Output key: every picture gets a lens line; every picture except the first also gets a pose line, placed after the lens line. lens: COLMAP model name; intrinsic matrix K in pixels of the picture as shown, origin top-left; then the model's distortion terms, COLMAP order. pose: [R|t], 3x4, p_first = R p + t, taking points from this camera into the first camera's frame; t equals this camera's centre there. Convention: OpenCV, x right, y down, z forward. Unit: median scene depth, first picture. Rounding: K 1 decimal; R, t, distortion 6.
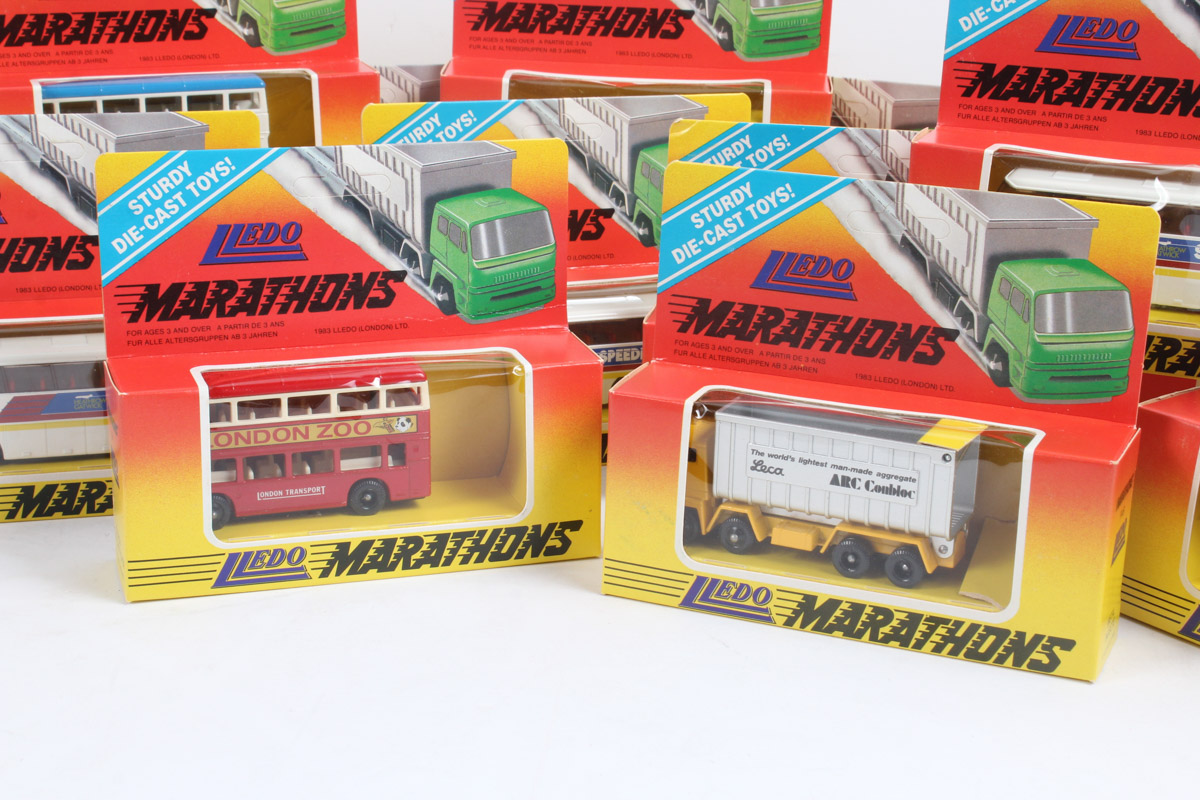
lens RADIAL K [[1991.7, 0, 600.0], [0, 1991.7, 400.0], [0, 0, 1]] dist [-0.030363, 0.153047]
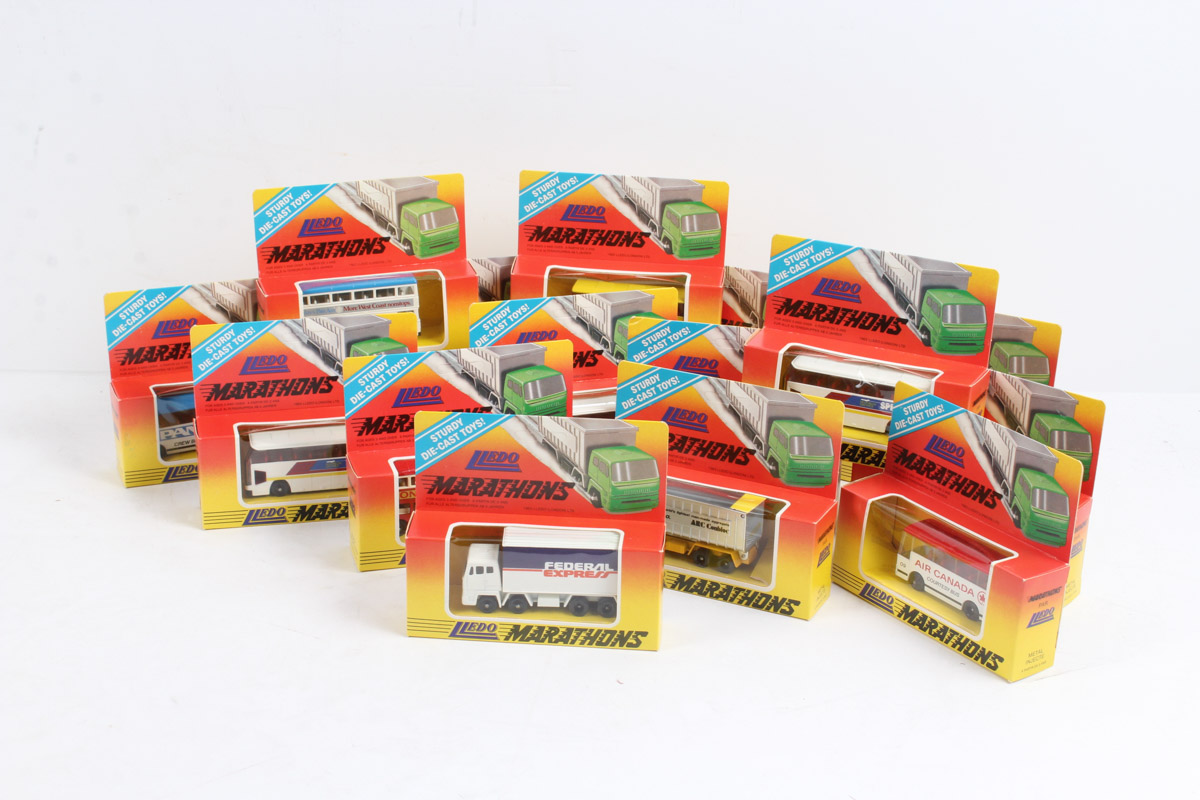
lens RADIAL K [[1943.0, 0, 600.0], [0, 1943.0, 400.0], [0, 0, 1]] dist [-0.017963, -0.085333]
pose [[0.999073, 0.011809, -0.041395, 0.092324], [-0.007868, 0.995531, 0.094106, -0.254304], [0.042321, -0.093693, 0.994701, -0.941175]]
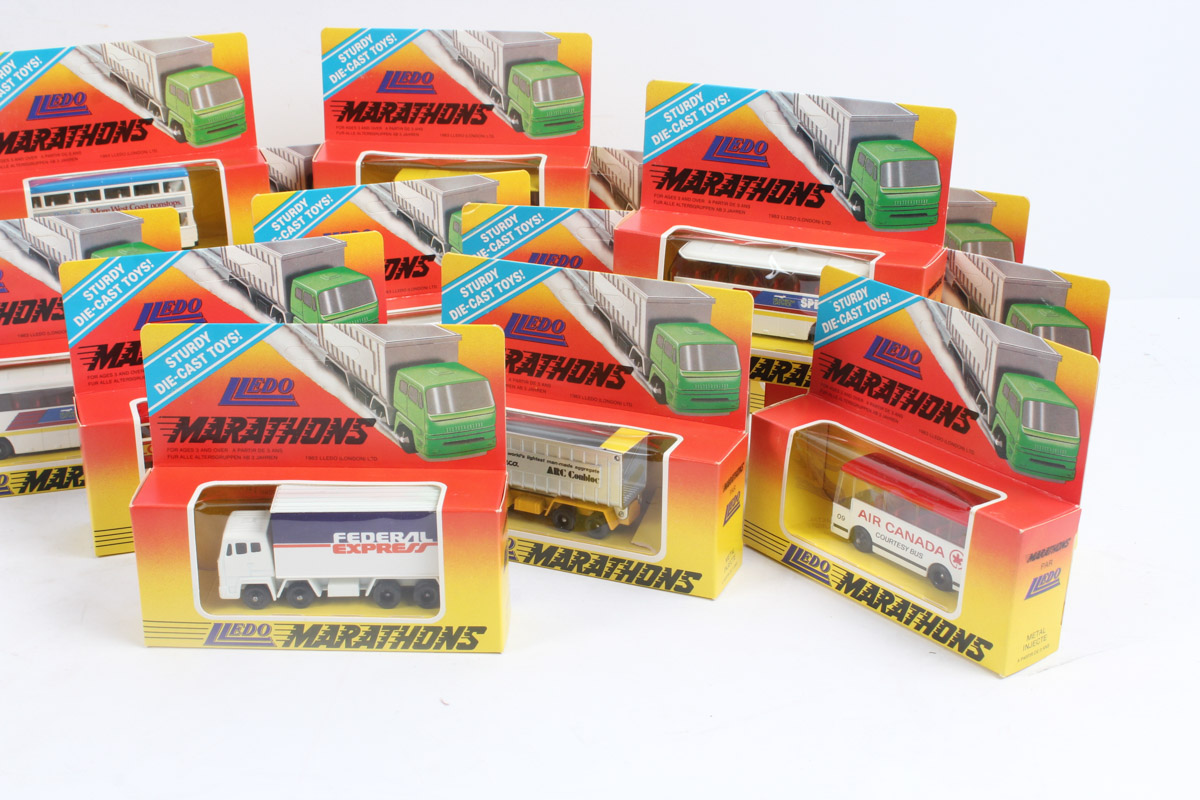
lens RADIAL K [[1711.3, 0, 600.0], [0, 1711.3, 400.0], [0, 0, 1]] dist [-0.062157, 0.142008]
pose [[0.999686, -0.025053, 0.001063, 0.140261], [0.024822, 0.994692, 0.099863, -0.128963], [-0.003559, -0.099806, 0.995001, -0.270496]]
